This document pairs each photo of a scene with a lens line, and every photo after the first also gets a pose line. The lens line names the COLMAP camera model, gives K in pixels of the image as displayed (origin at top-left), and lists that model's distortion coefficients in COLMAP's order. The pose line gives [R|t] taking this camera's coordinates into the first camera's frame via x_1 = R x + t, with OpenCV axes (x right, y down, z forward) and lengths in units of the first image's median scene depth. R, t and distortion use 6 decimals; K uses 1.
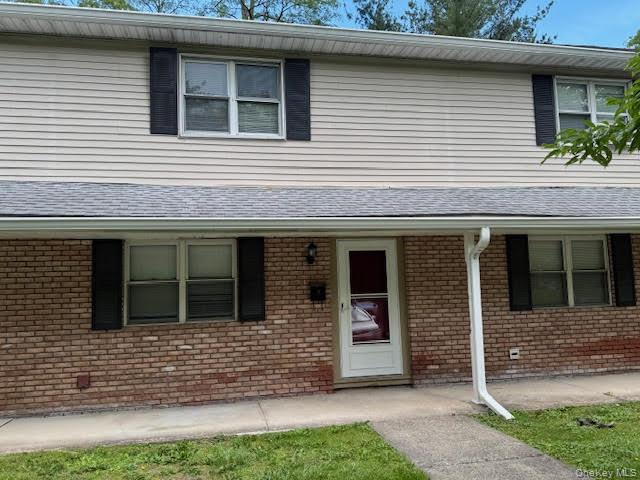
lens RADIAL K [[510.2, 0, 321.3], [0, 510.2, 250.8], [0, 0, 1]] dist [0.147723, -0.284186]
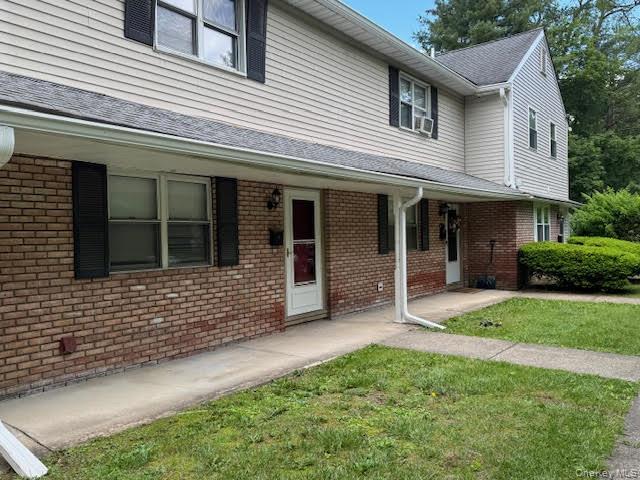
lens RADIAL K [[510.2, 0, 321.3], [0, 510.2, 250.8], [0, 0, 1]] dist [0.147723, -0.284186]
pose [[0.754198, -0.002404, 0.656642, -0.649640], [-0.052534, 0.996567, 0.063988, 0.039235], [-0.654542, -0.082756, 0.751483, 0.169474]]
